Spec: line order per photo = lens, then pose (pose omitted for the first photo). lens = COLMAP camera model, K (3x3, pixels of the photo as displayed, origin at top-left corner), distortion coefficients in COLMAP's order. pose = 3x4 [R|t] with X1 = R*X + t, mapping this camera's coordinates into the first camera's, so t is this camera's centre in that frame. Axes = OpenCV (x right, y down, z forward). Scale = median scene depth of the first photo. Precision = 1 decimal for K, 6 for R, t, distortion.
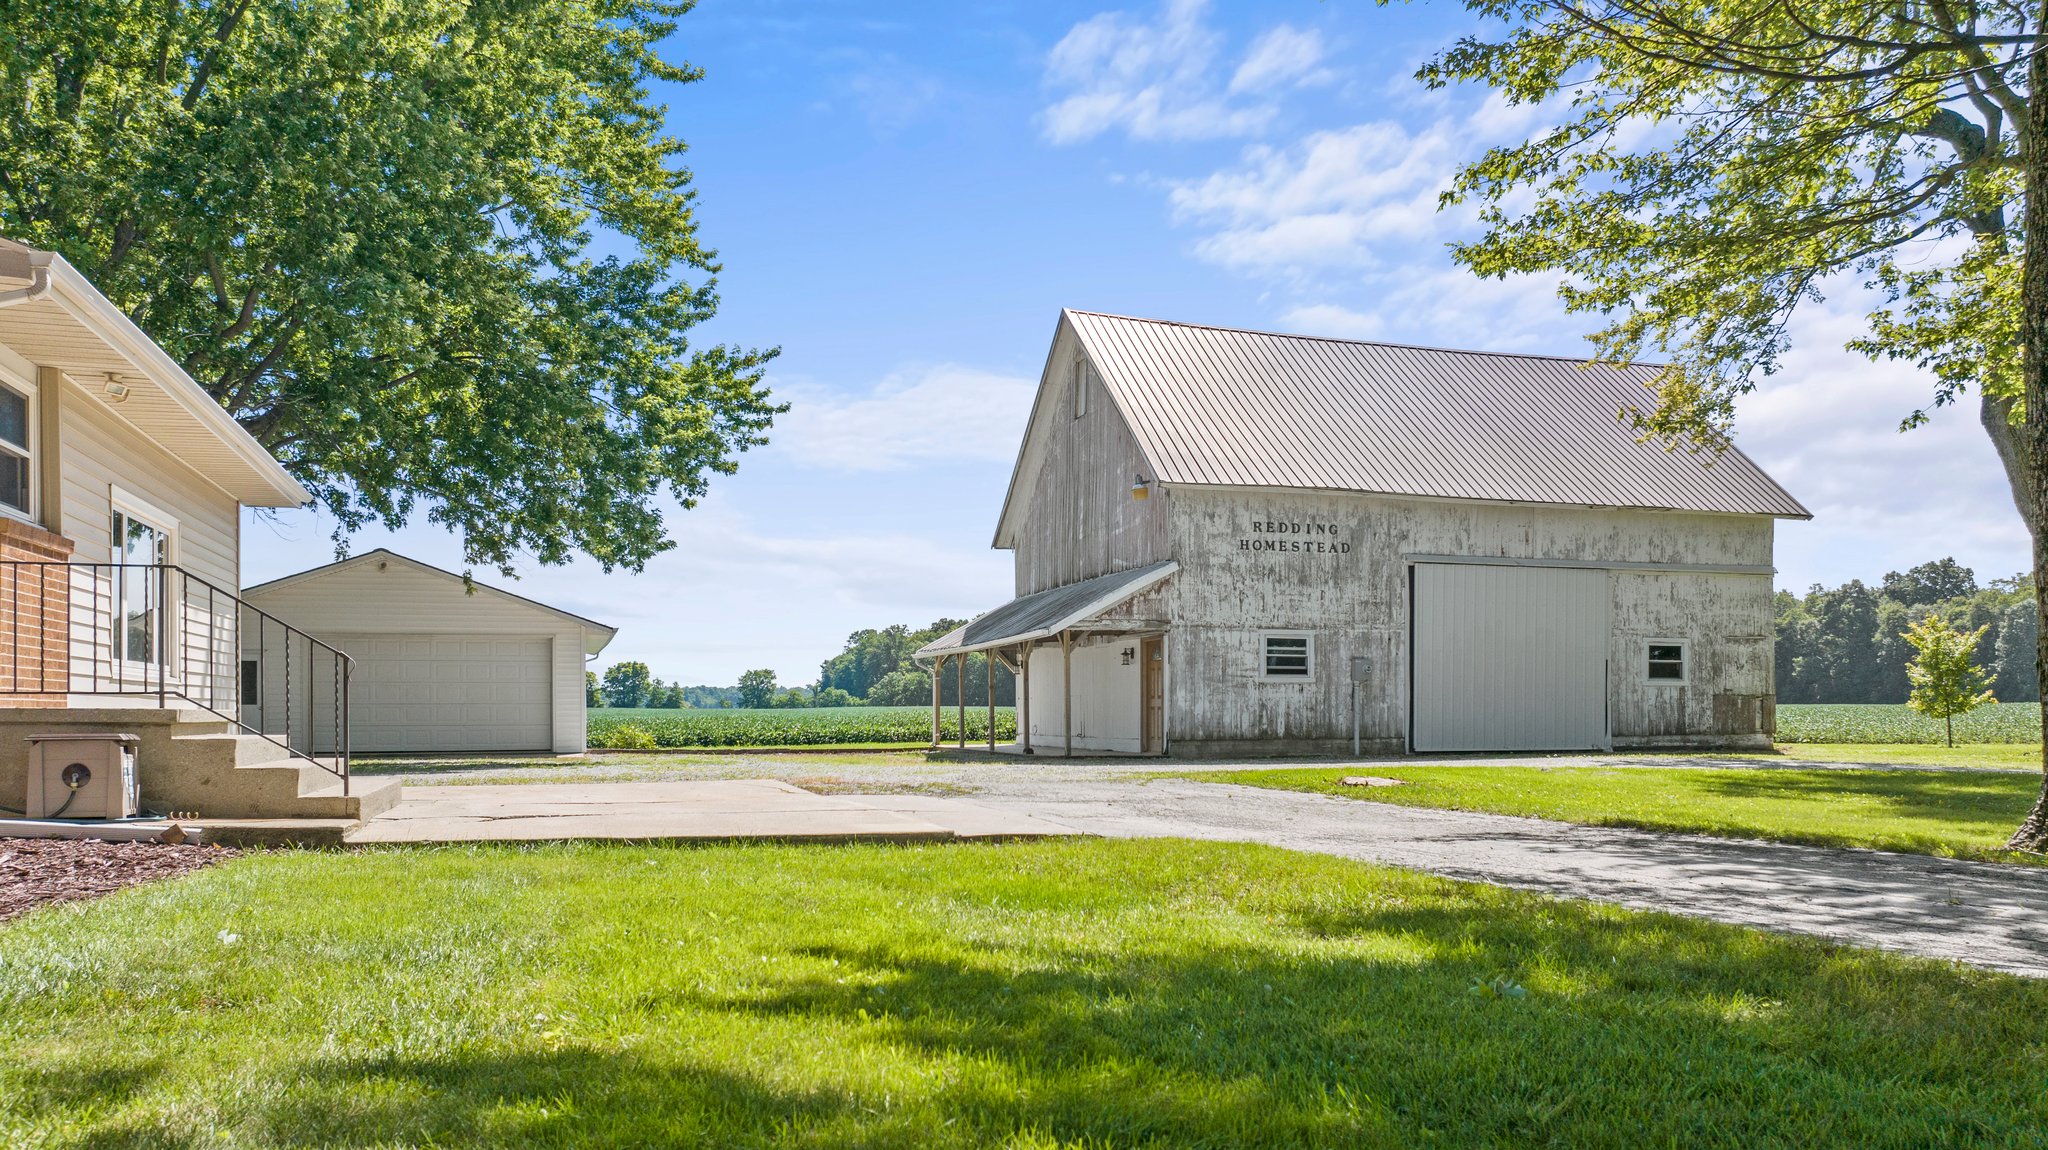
lens RADIAL K [[1475.5, 0, 1023.0], [0, 1475.5, 707.2], [0, 0, 1]] dist [-0.004337, 0.000791]
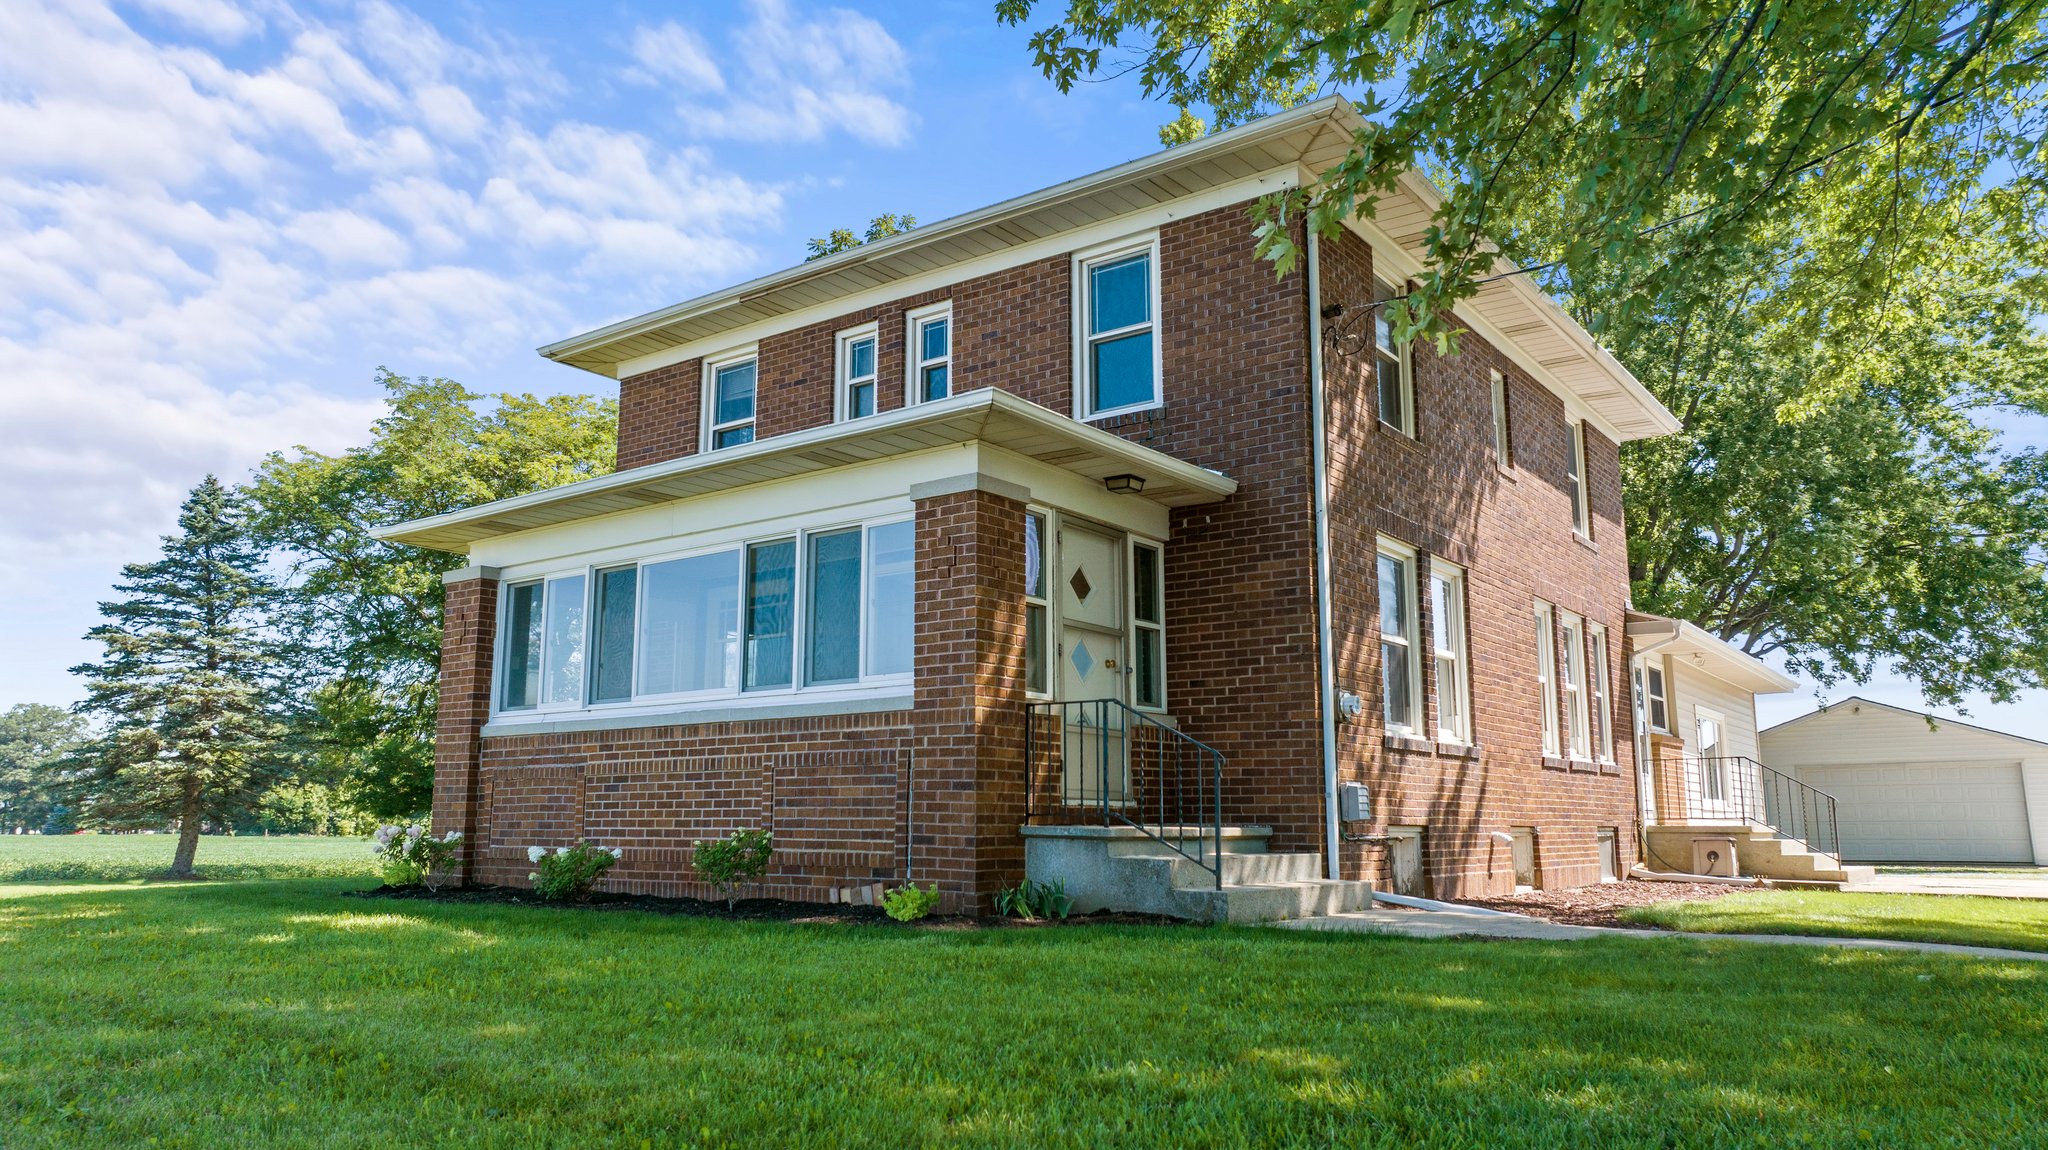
lens RADIAL K [[1430.4, 0, 1030.1], [0, 1430.4, 567.1], [0, 0, 1]] dist [-0.015406, -0.001316]
pose [[0.589561, -0.140034, -0.795493, 0.152269], [-0.003923, 0.984349, -0.176187, -0.000201], [0.807715, 0.106994, 0.579784, -0.328225]]
